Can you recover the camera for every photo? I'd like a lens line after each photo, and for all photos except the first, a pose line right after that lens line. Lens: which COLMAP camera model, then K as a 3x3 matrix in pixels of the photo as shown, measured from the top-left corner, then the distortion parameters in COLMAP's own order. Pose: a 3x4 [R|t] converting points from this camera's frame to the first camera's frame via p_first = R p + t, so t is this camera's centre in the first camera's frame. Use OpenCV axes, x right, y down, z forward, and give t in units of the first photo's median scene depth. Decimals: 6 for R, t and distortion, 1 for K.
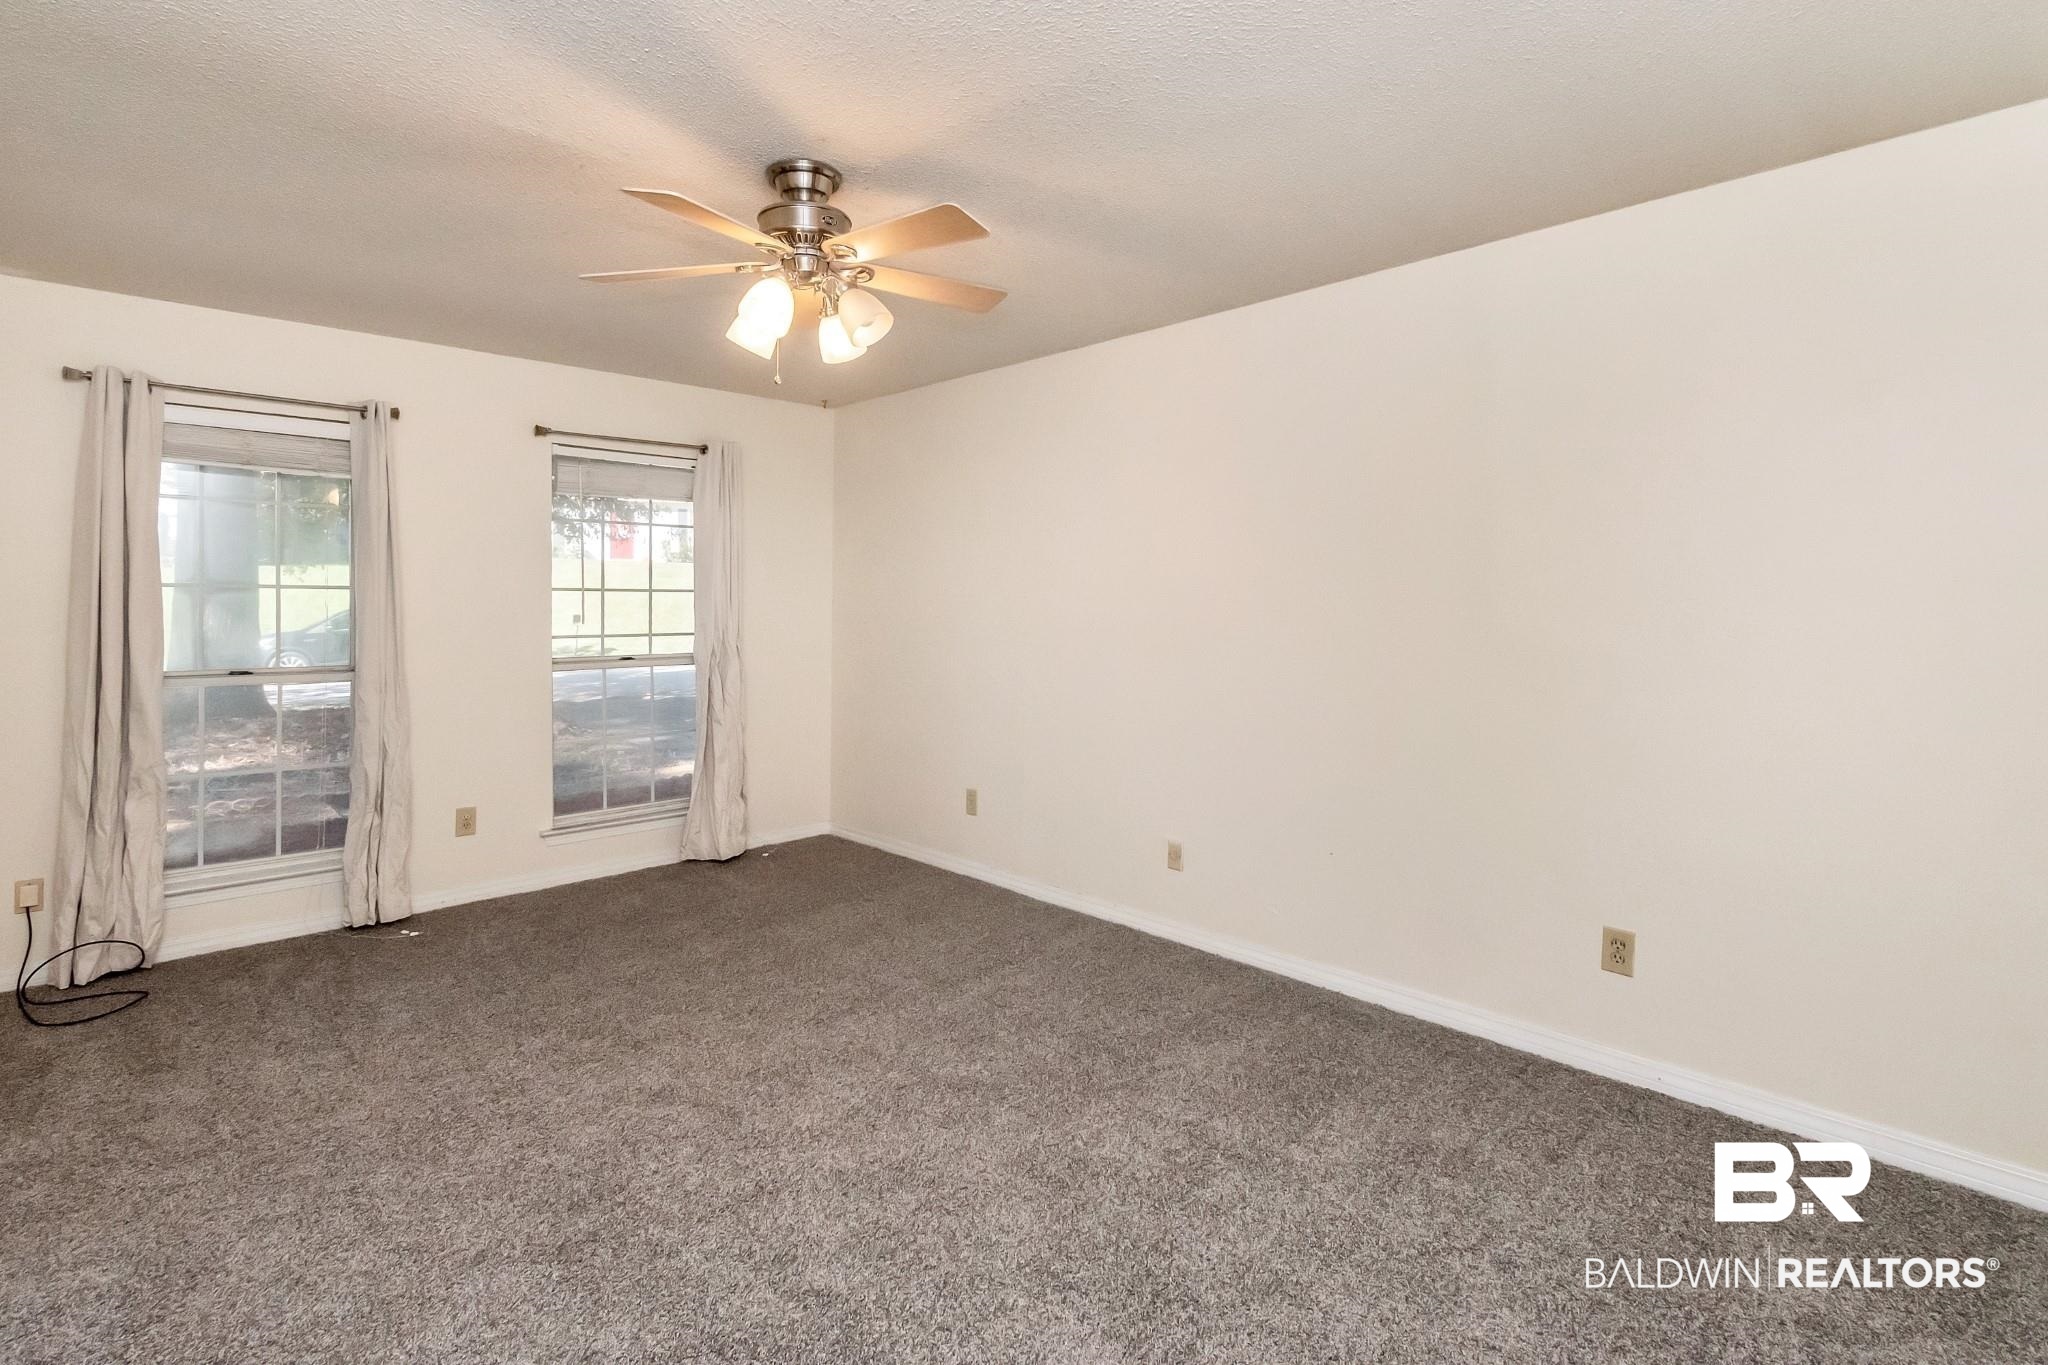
lens RADIAL K [[968.2, 0, 1023.9], [0, 968.2, 595.2], [0, 0, 1]] dist [0.001244, -0.000031]
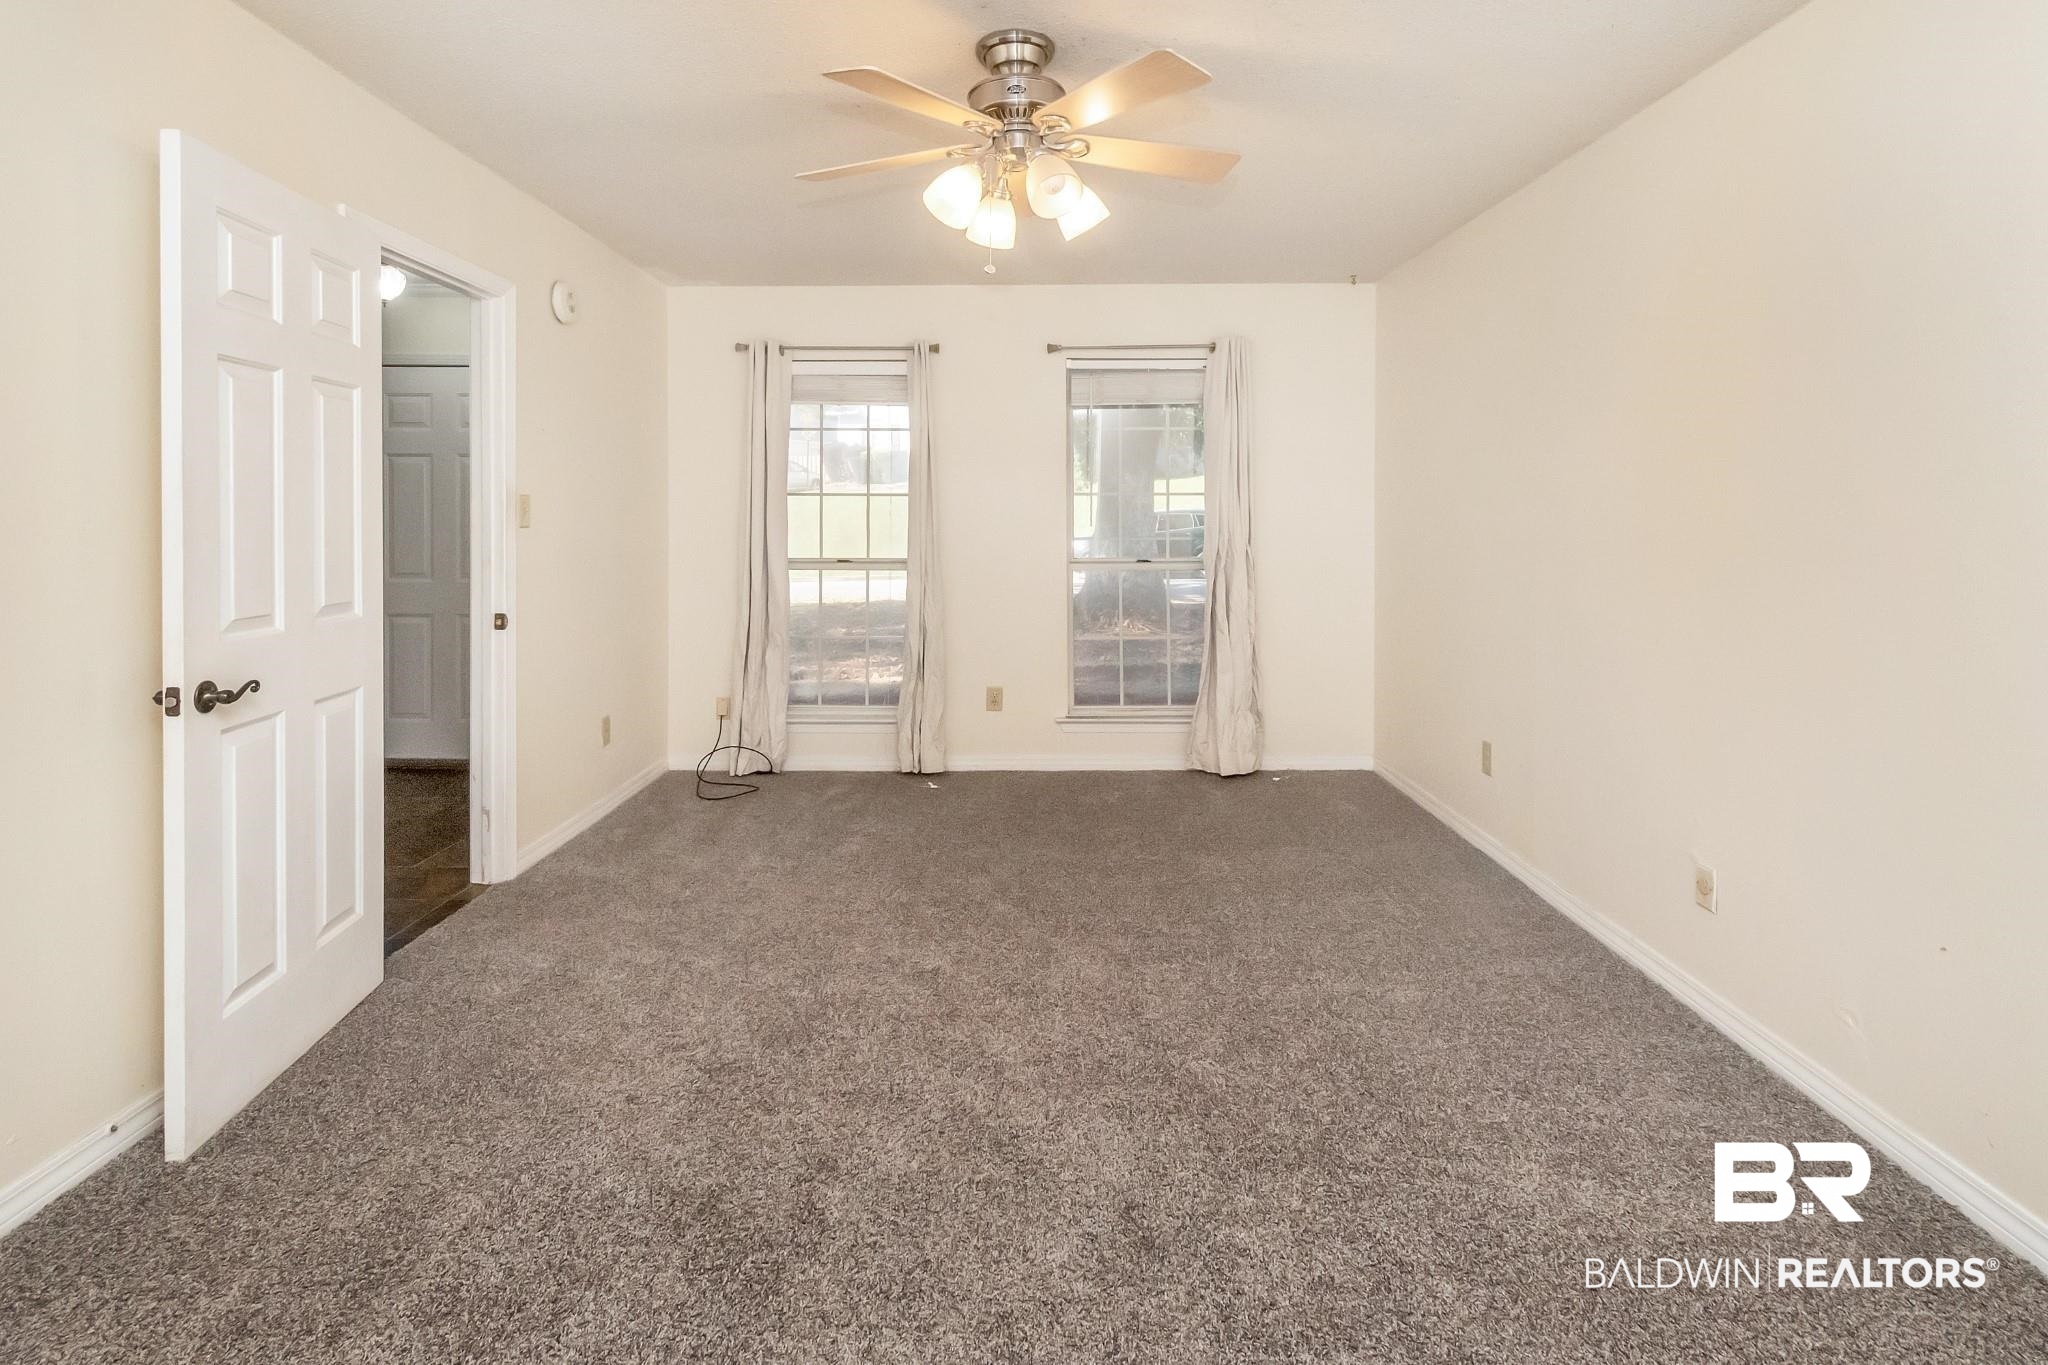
lens RADIAL K [[996.8, 0, 1023.0], [0, 996.8, 521.3], [0, 0, 1]] dist [0.000993, 0.000525]
pose [[0.719179, 0.004363, -0.694811, 0.306567], [0.009224, 0.999832, 0.015826, 0.006644], [0.694763, -0.017791, 0.719018, 0.211221]]
